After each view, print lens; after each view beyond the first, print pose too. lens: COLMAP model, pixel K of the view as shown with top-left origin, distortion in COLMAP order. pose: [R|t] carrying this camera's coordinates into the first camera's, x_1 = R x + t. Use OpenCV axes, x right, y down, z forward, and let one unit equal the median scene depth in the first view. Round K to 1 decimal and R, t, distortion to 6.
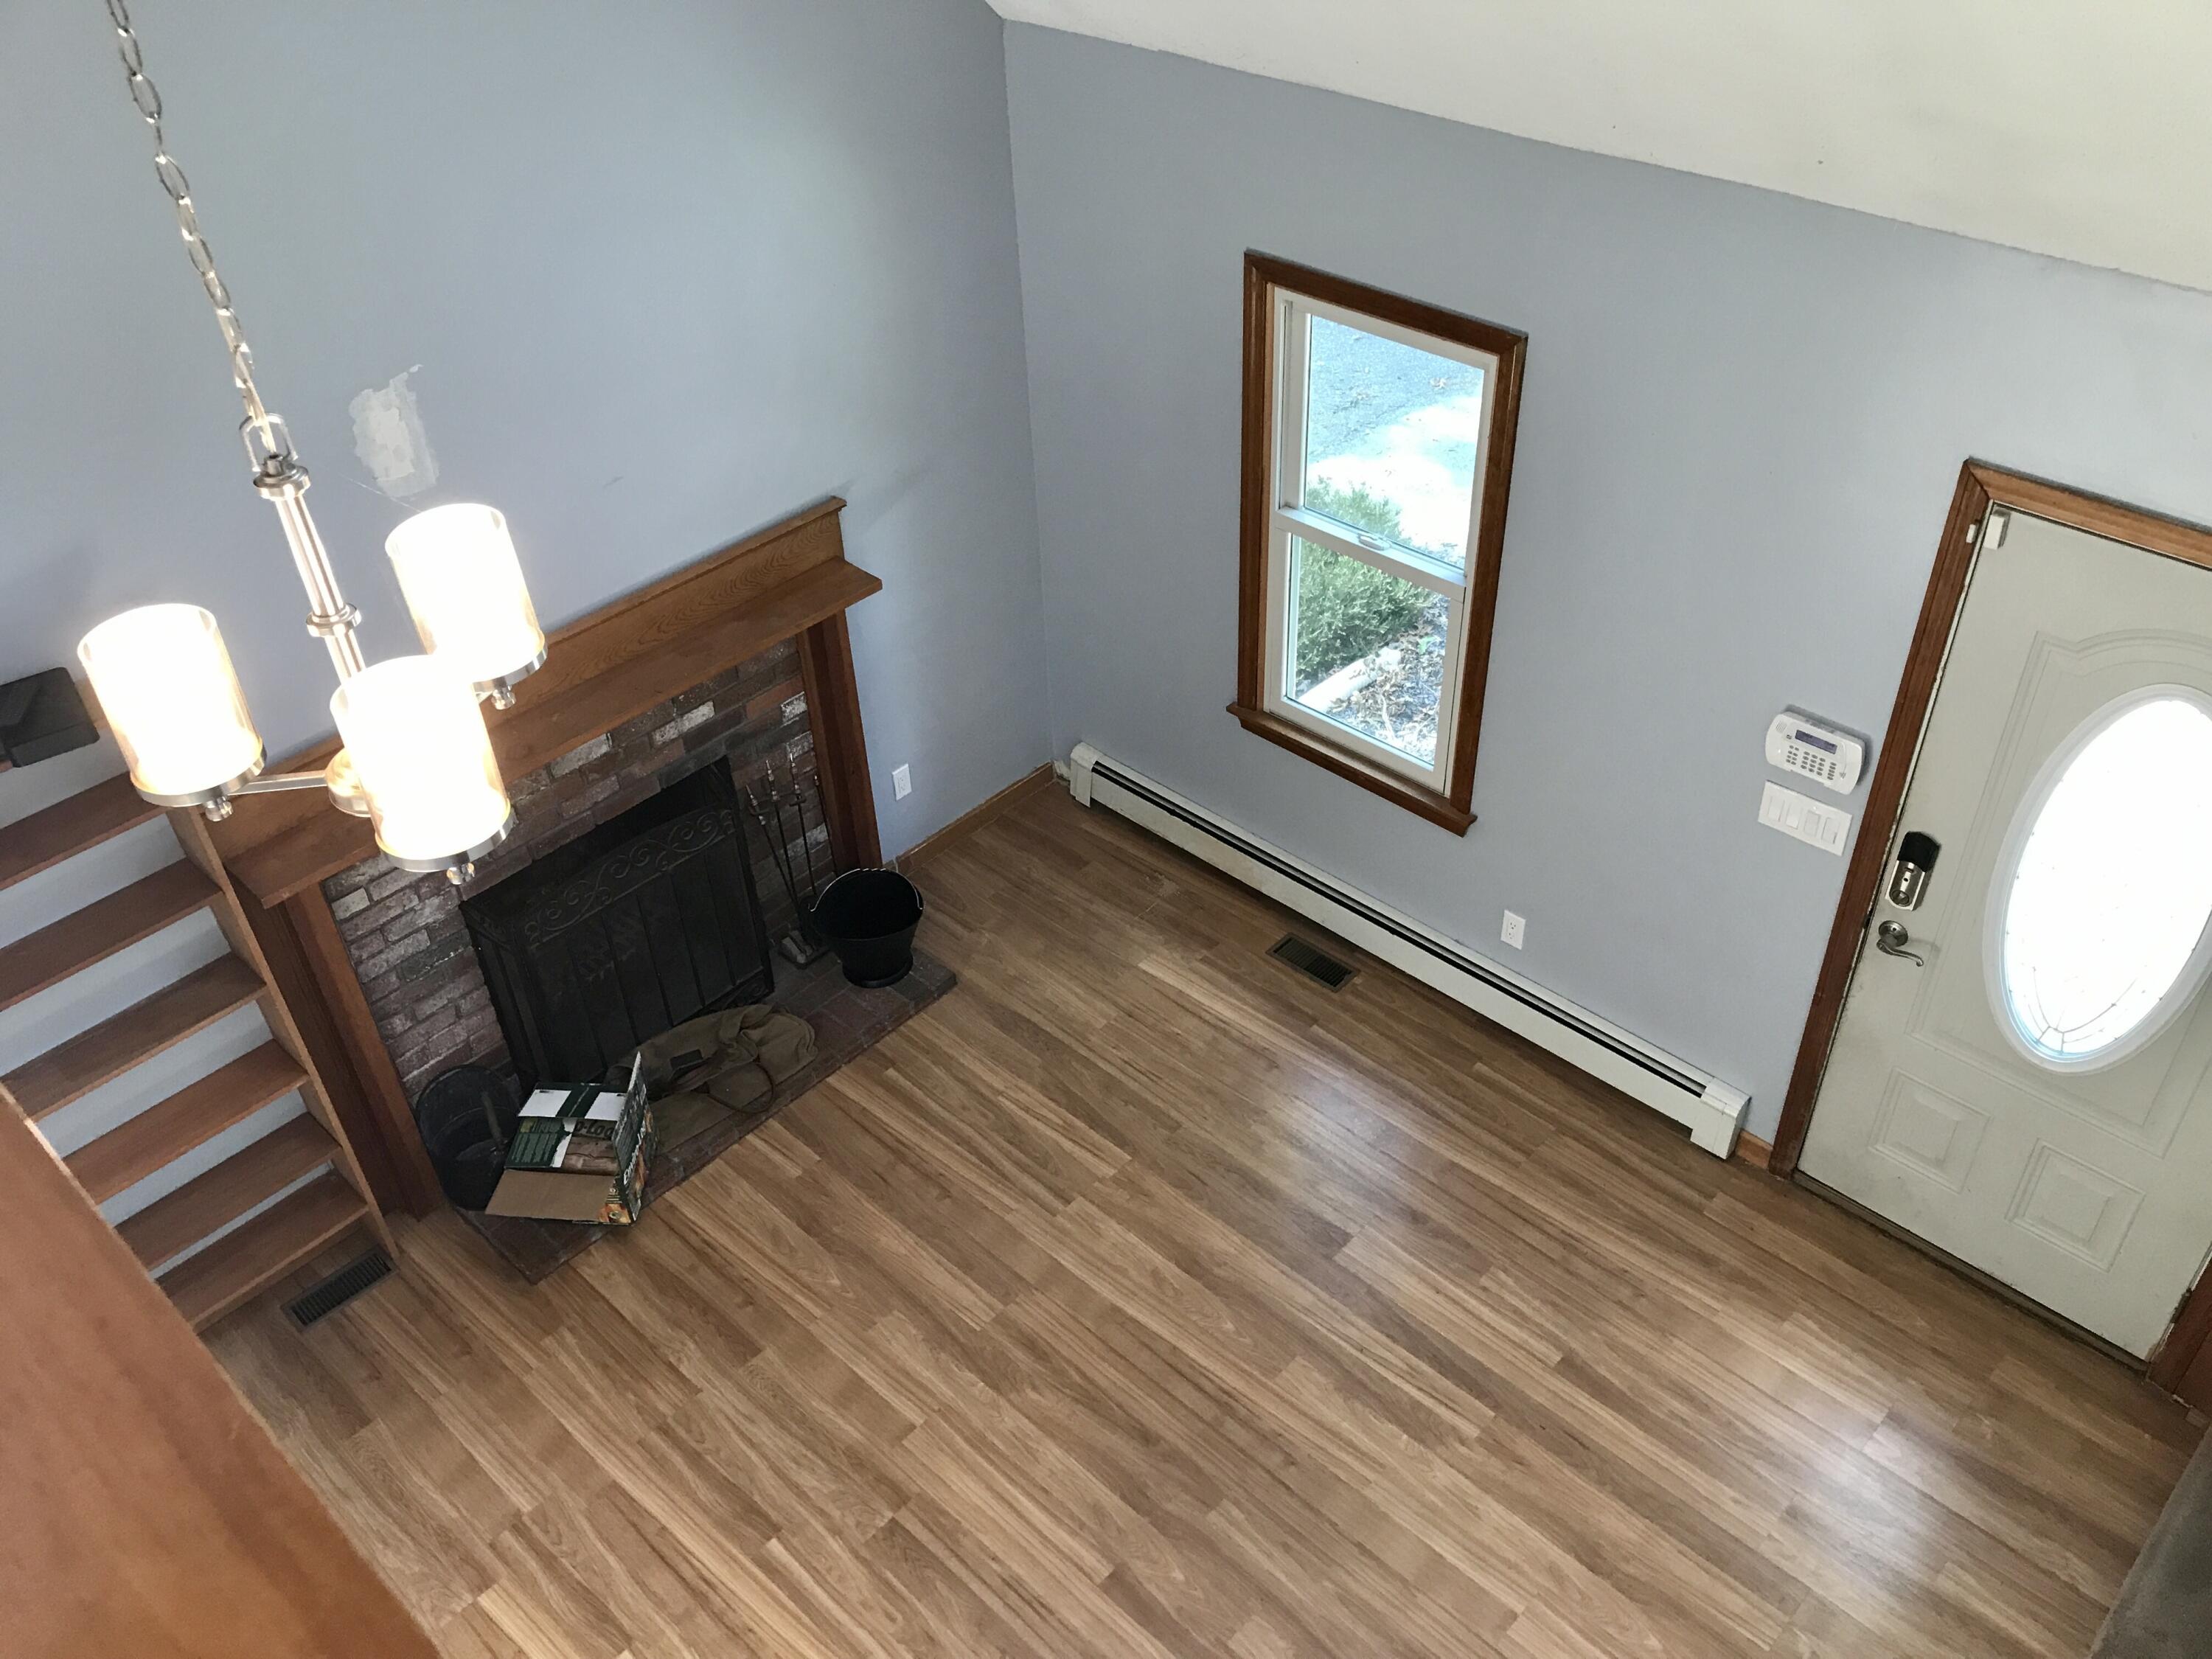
lens RADIAL K [[1850.4, 0, 1114.6], [0, 1850.4, 831.1], [0, 0, 1]] dist [0.053105, -0.060262]
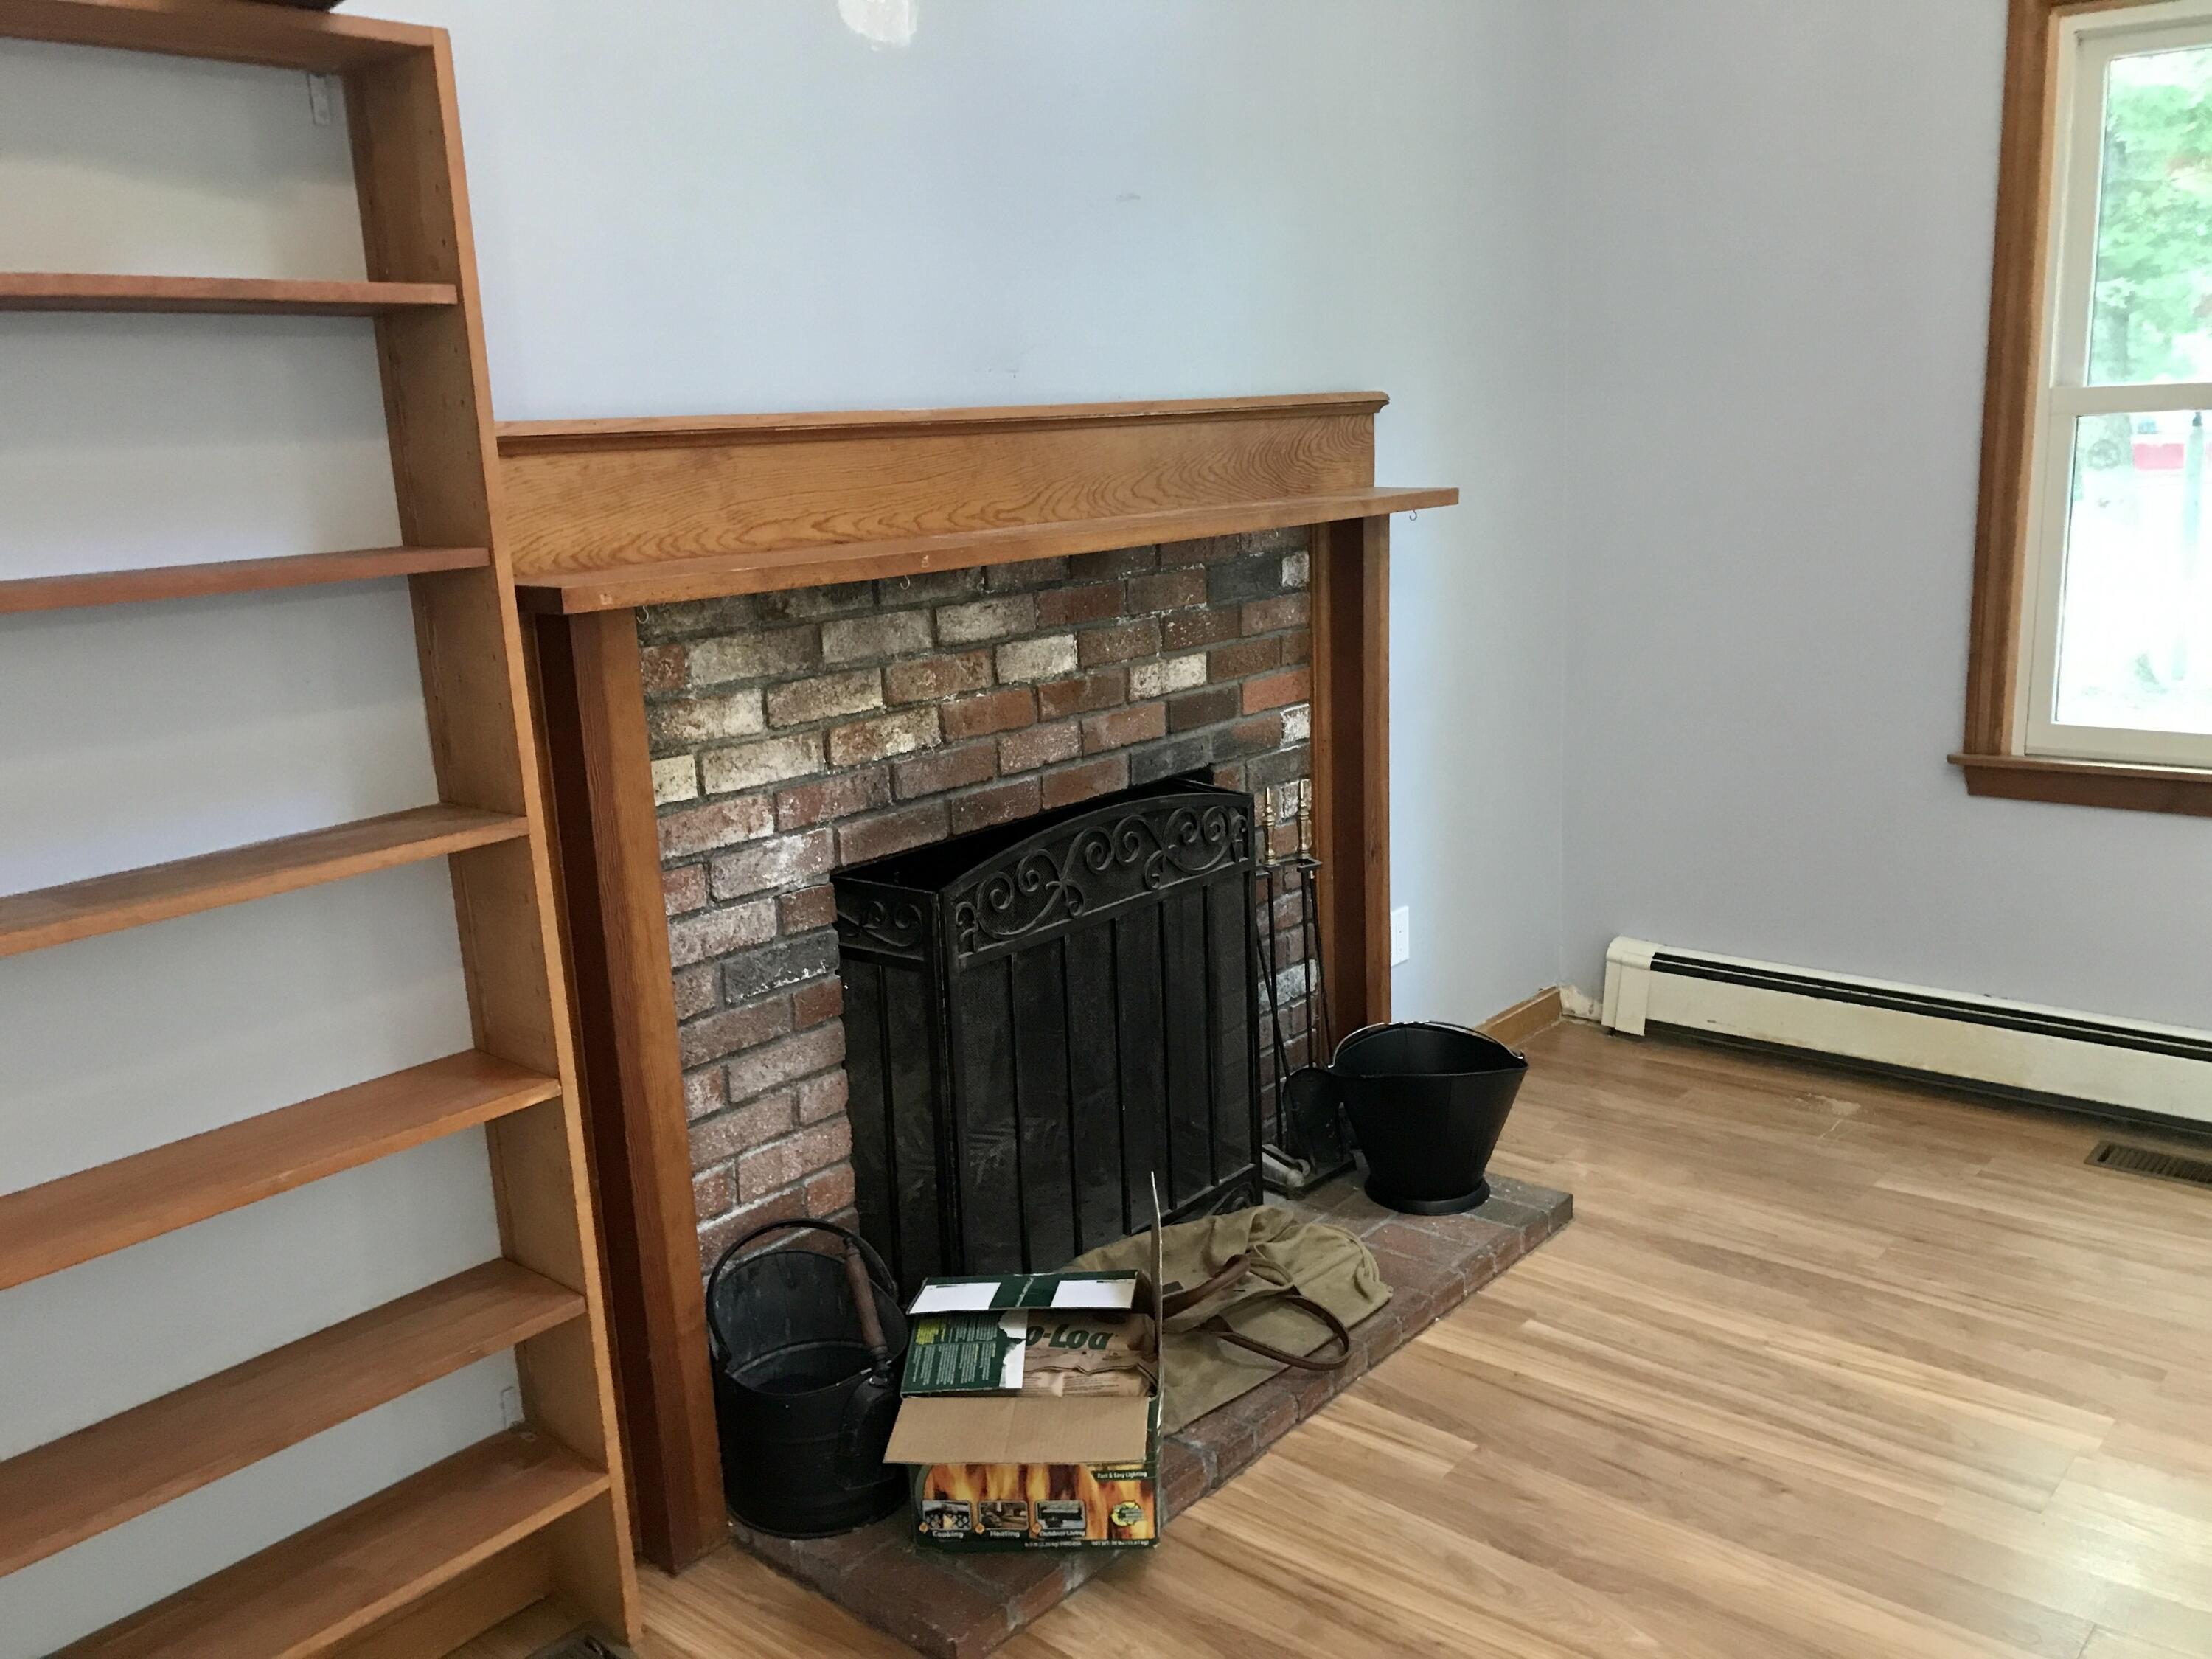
lens RADIAL K [[1850.4, 0, 1102.4], [0, 1850.4, 826.2], [0, 0, 1]] dist [0.053105, -0.060262]
pose [[0.998842, -0.016886, 0.045043, -0.288324], [0.035228, 0.894393, -0.445893, 0.256146], [-0.032757, 0.446963, 0.893952, 0.503940]]
